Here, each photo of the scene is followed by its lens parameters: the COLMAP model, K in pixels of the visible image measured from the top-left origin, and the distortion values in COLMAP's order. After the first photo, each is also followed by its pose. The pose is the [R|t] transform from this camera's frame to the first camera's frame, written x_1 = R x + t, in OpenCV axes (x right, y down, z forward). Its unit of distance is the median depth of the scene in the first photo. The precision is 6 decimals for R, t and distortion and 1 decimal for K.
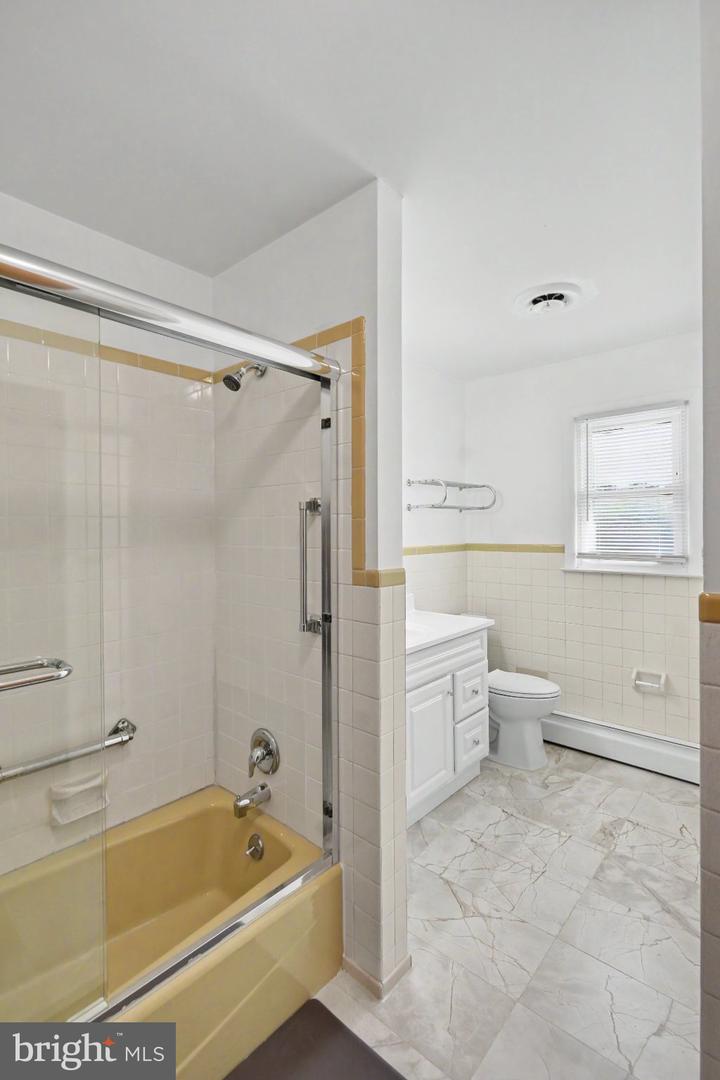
lens RADIAL K [[485.7, 0, 361.5], [0, 485.7, 533.5], [0, 0, 1]] dist [0.000934, -0.000001]
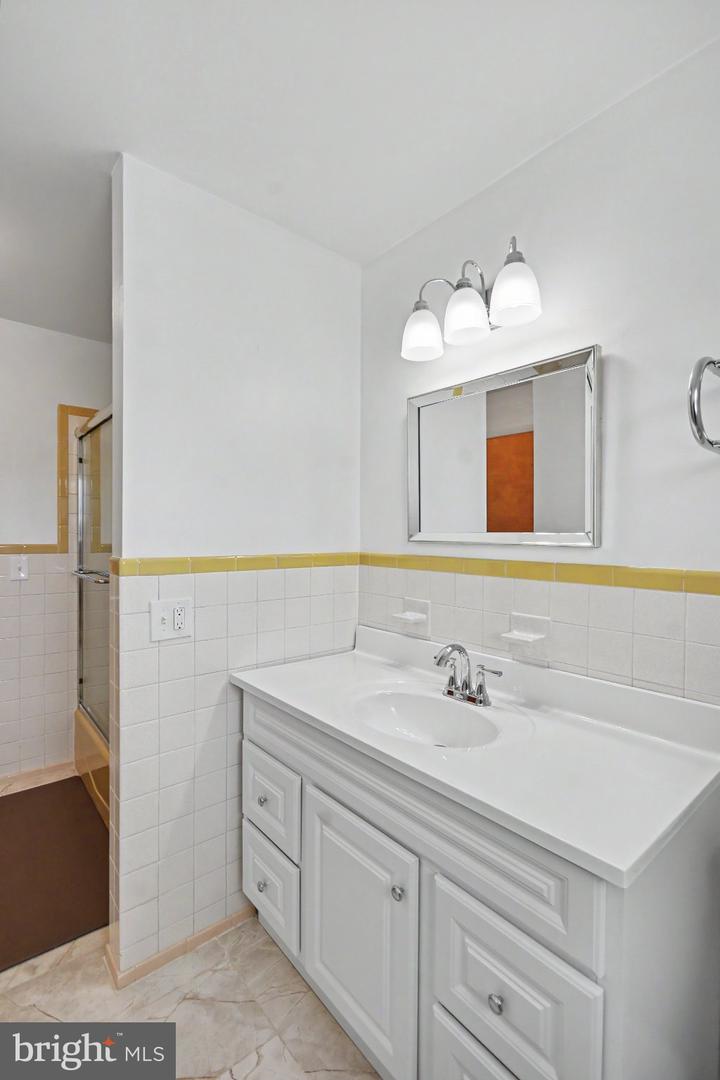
lens RADIAL K [[485.7, 0, 361.5], [0, 485.7, 533.5], [0, 0, 1]] dist [0.000934, -0.000001]
pose [[-0.129413, 0.014375, -0.991487, 0.657918], [-0.010694, 0.999817, 0.015892, -0.003570], [0.991533, 0.012660, -0.129235, 1.083541]]
